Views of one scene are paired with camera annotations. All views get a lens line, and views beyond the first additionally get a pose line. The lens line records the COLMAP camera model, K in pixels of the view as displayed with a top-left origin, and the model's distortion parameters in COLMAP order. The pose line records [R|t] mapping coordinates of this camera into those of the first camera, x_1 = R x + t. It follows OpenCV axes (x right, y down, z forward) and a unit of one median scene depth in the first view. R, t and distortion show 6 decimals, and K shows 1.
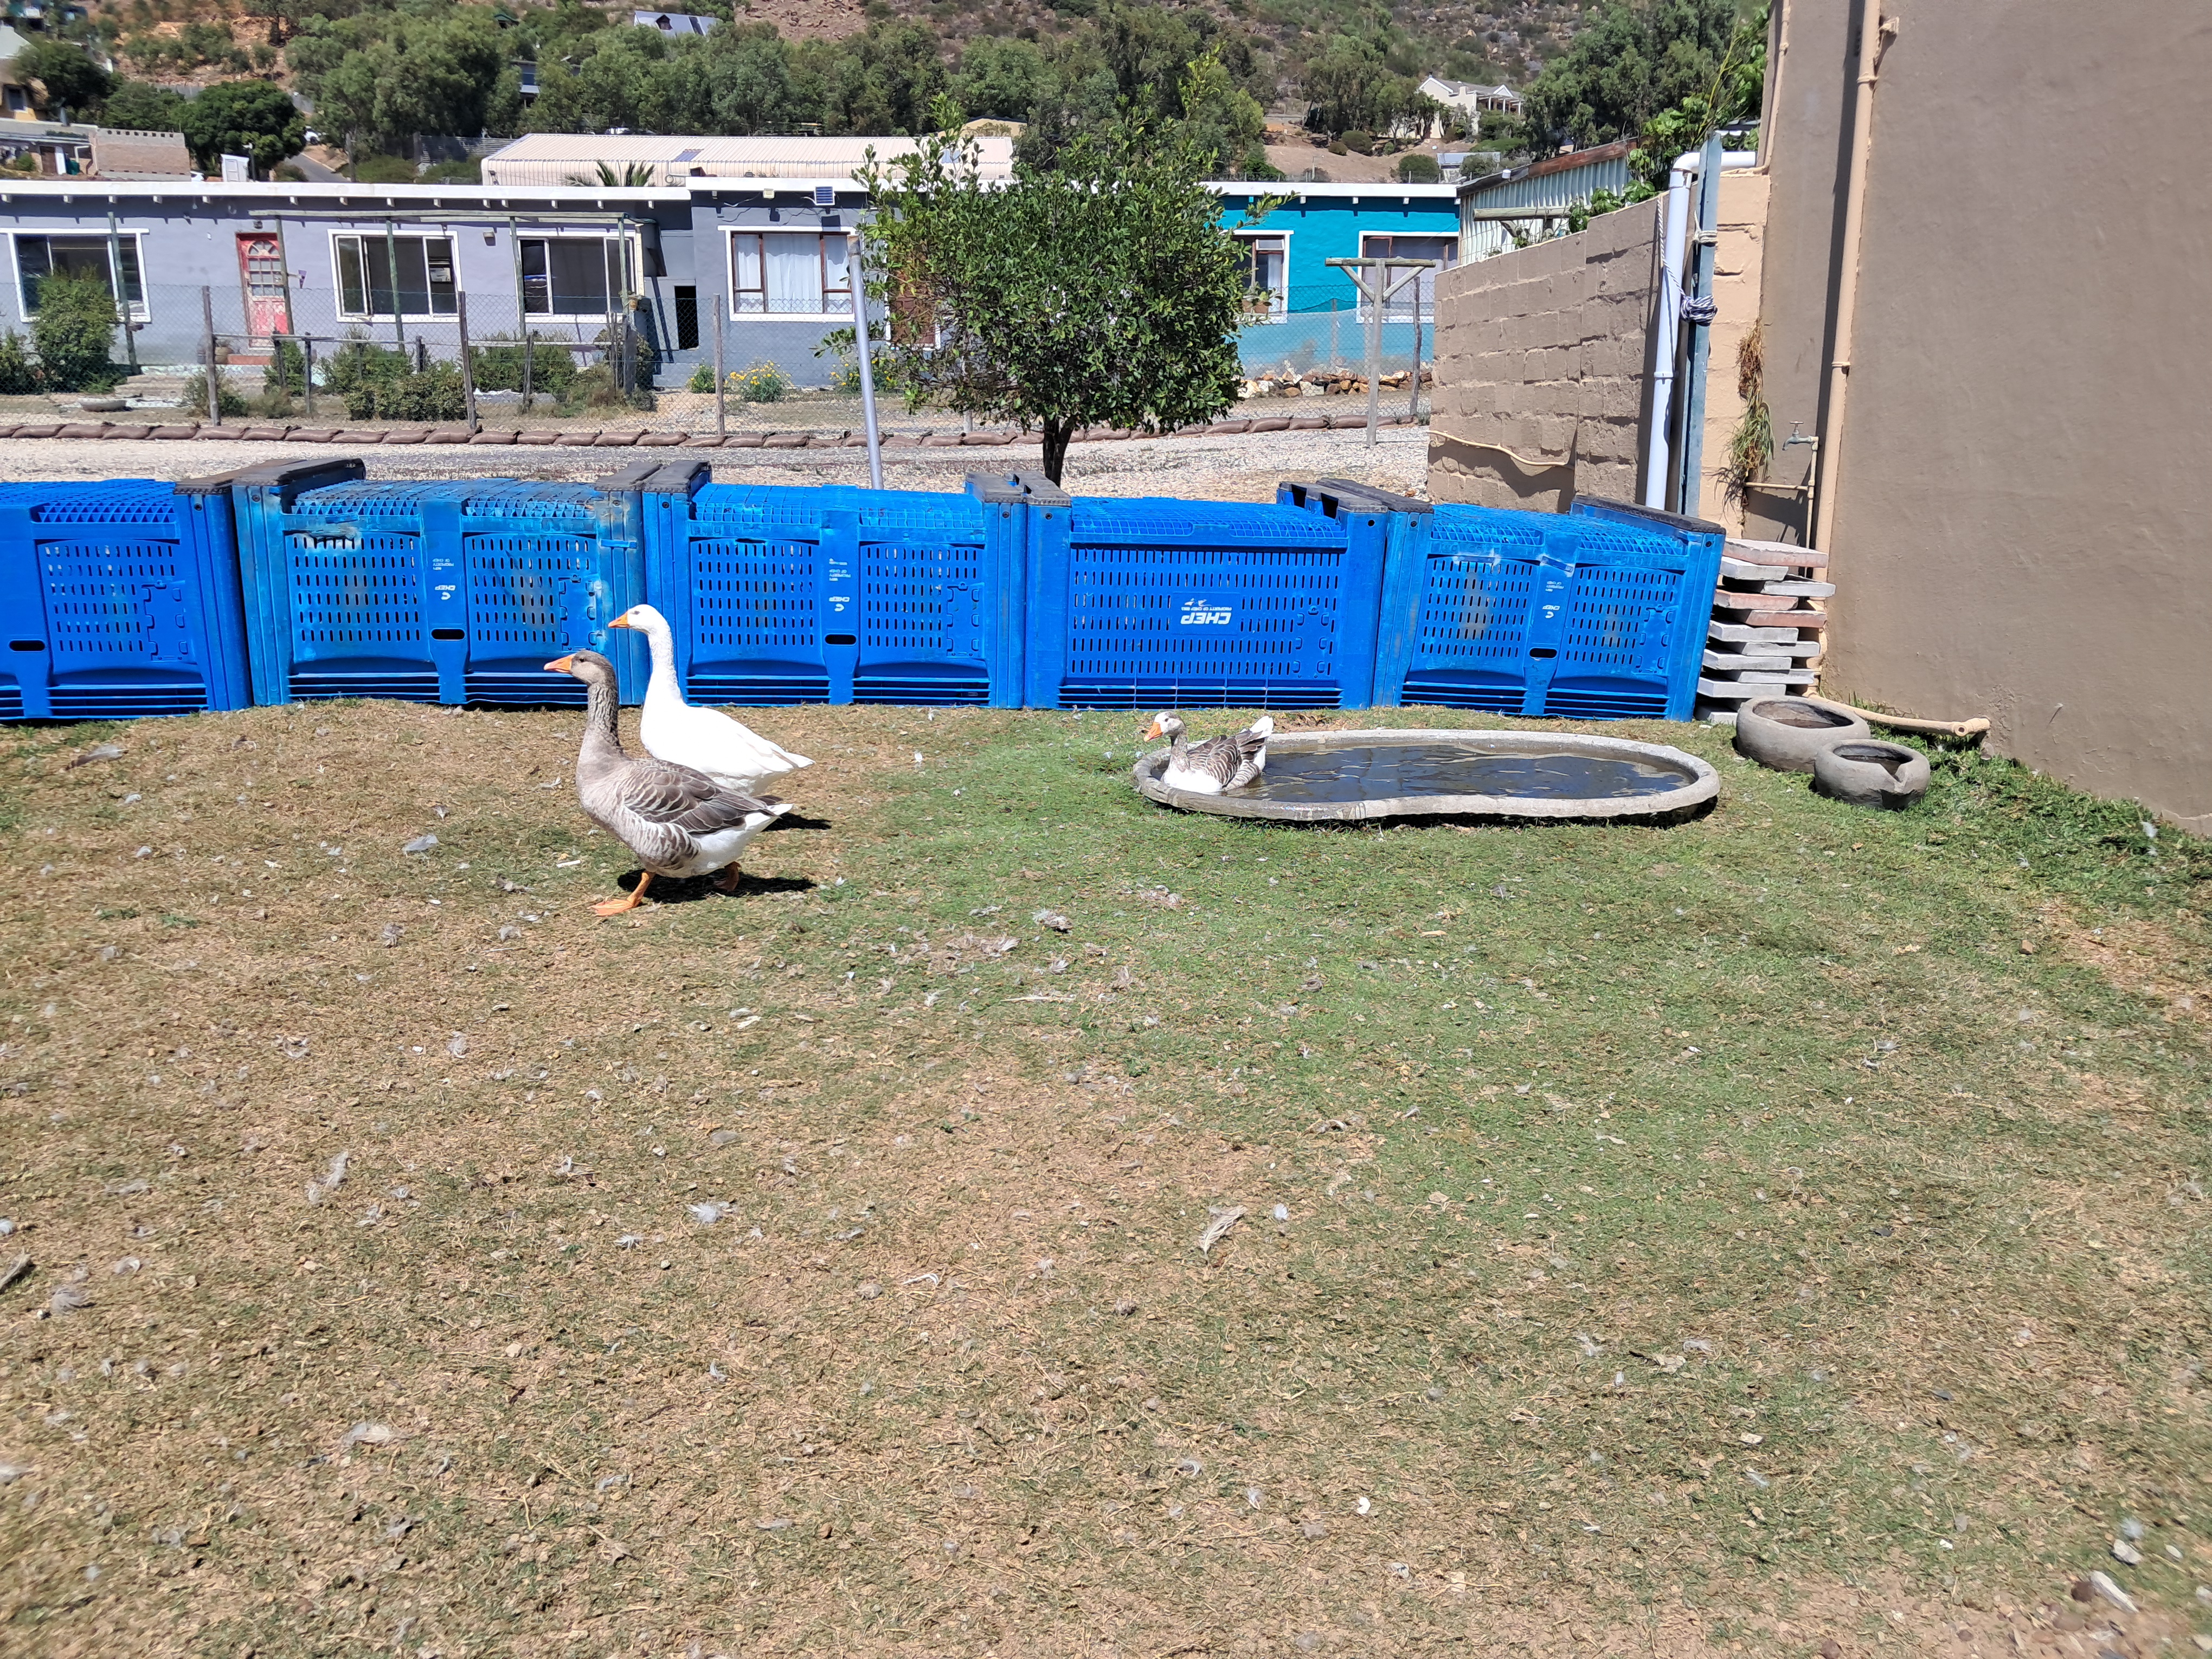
lens RADIAL K [[1747.1, 0, 1119.5], [0, 1747.1, 844.0], [0, 0, 1]] dist [0.054468, -0.050074]
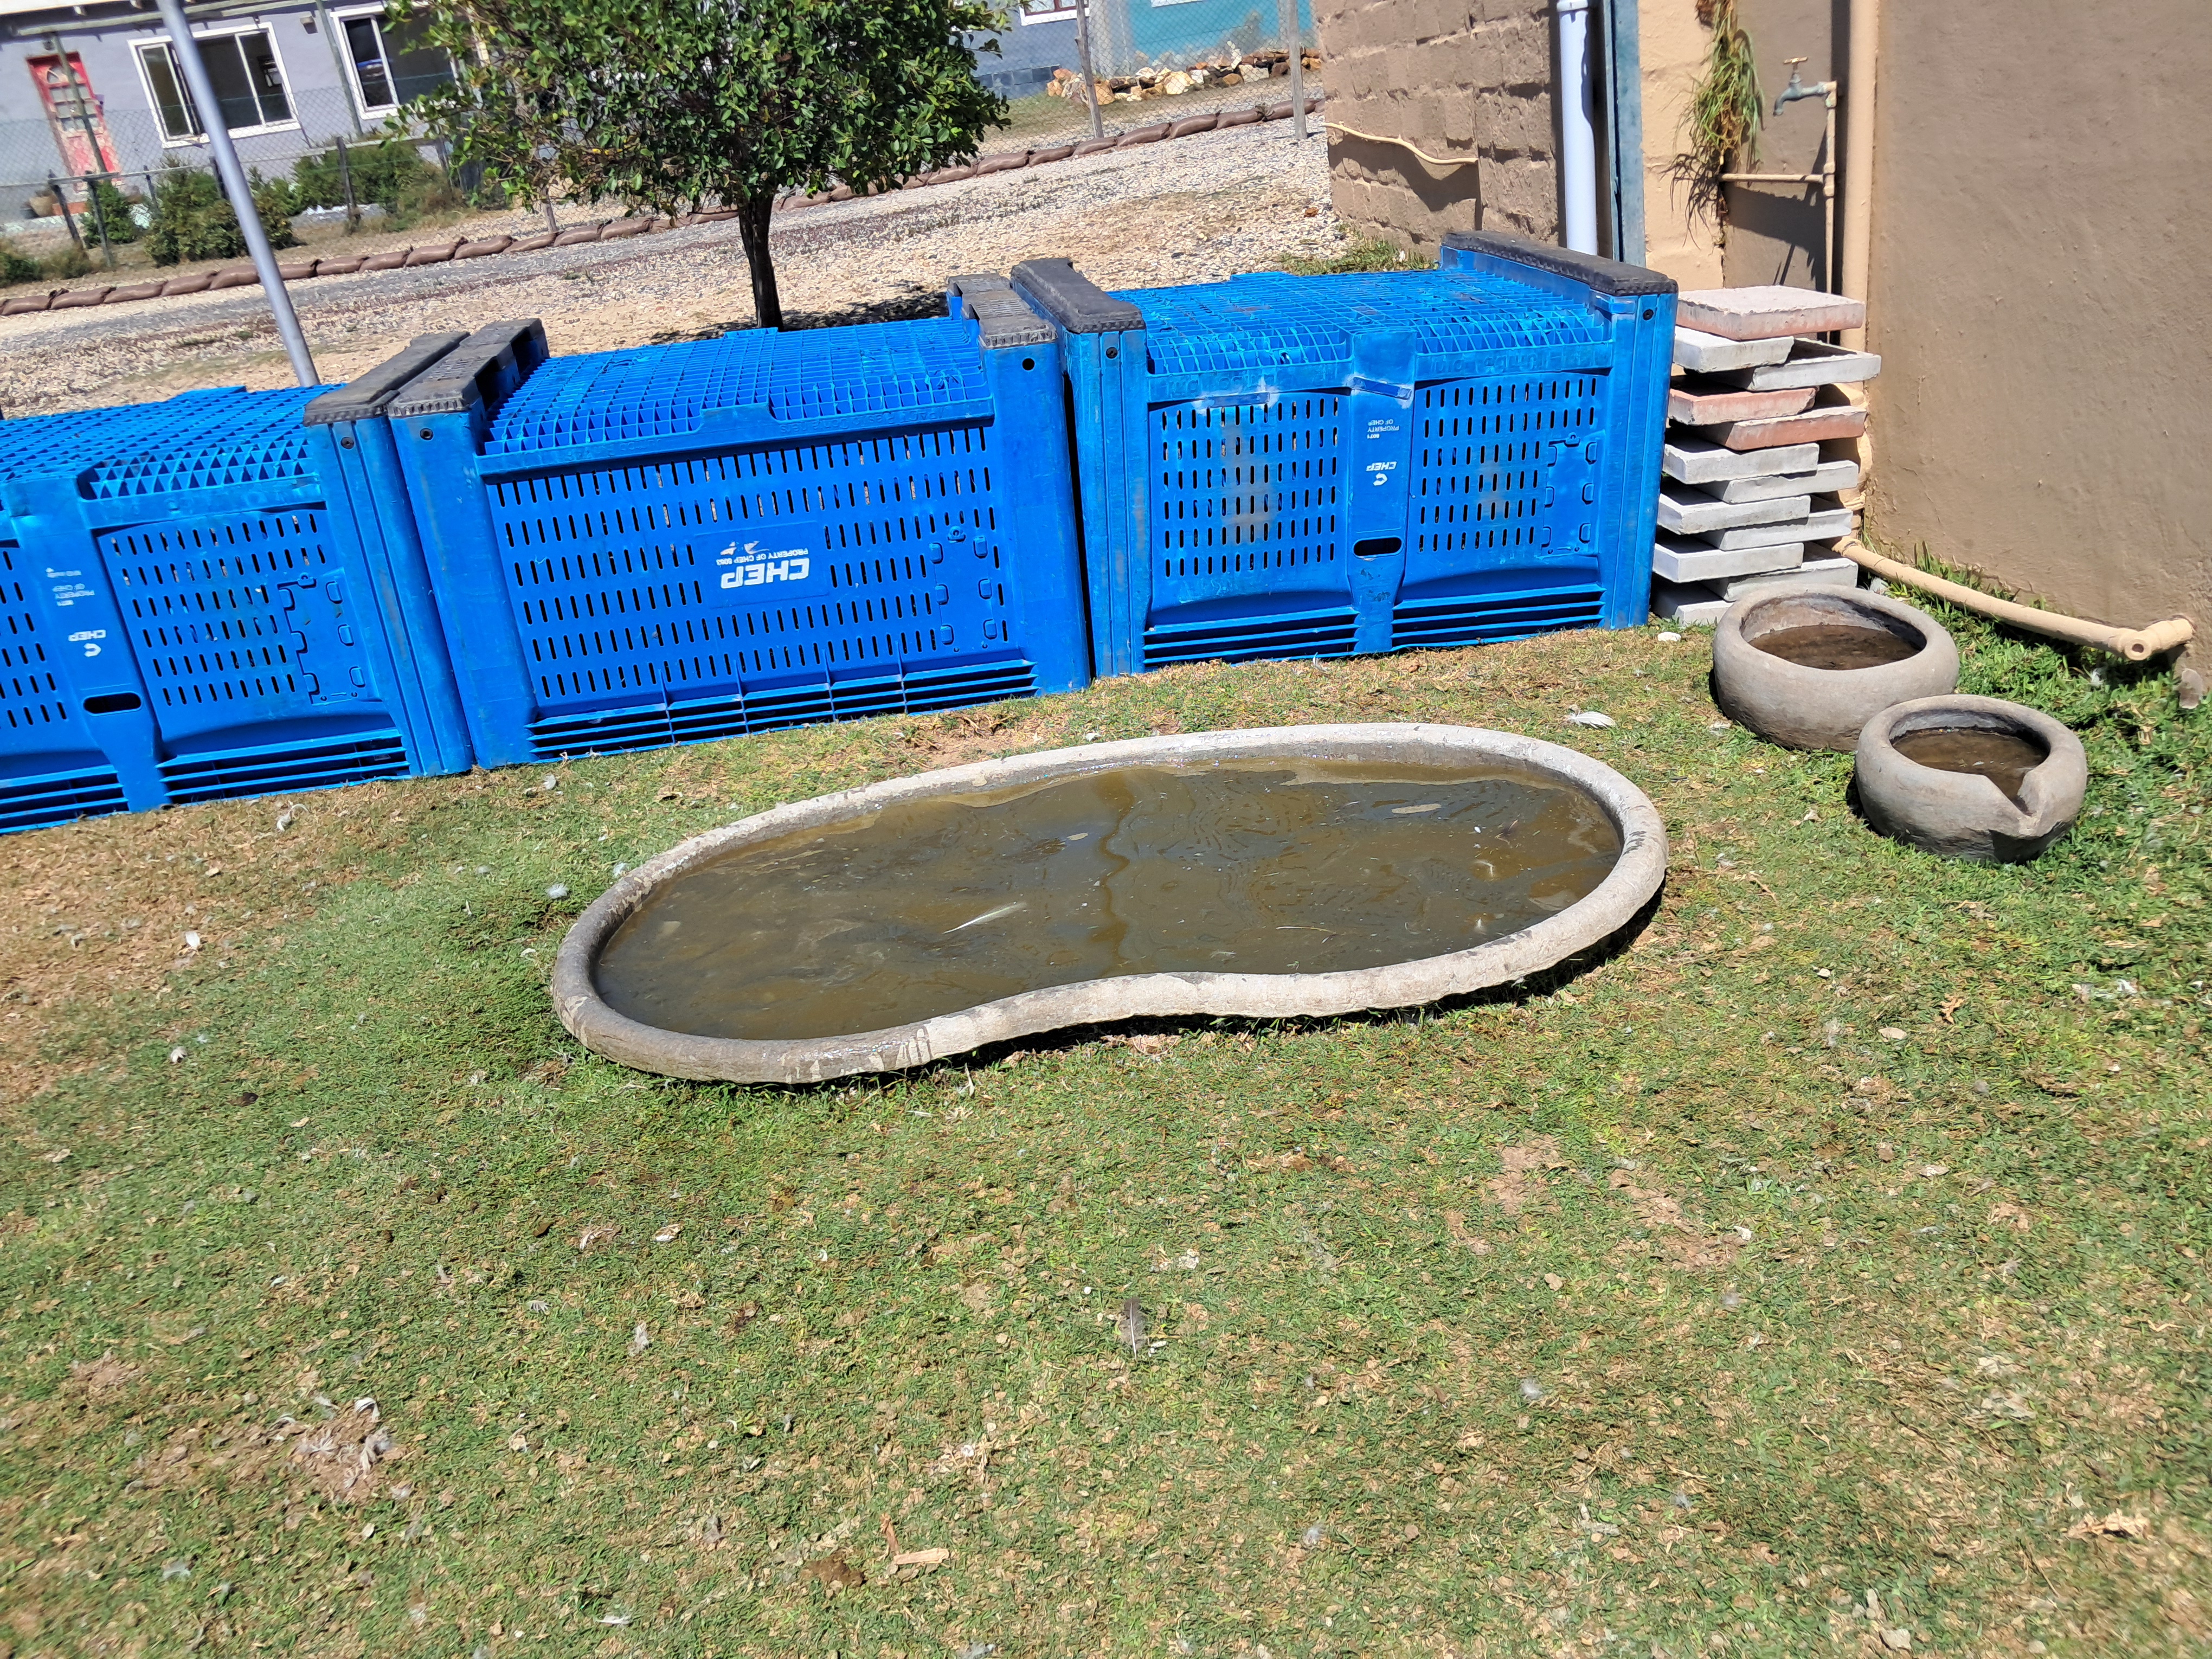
lens RADIAL K [[1747.1, 0, 1127.7], [0, 1747.1, 879.1], [0, 0, 1]] dist [0.054468, -0.050074]
pose [[0.991771, -0.120040, -0.044512, 0.170811], [0.125714, 0.978892, 0.161143, -0.103959], [0.024229, -0.165413, 0.985927, 0.405193]]
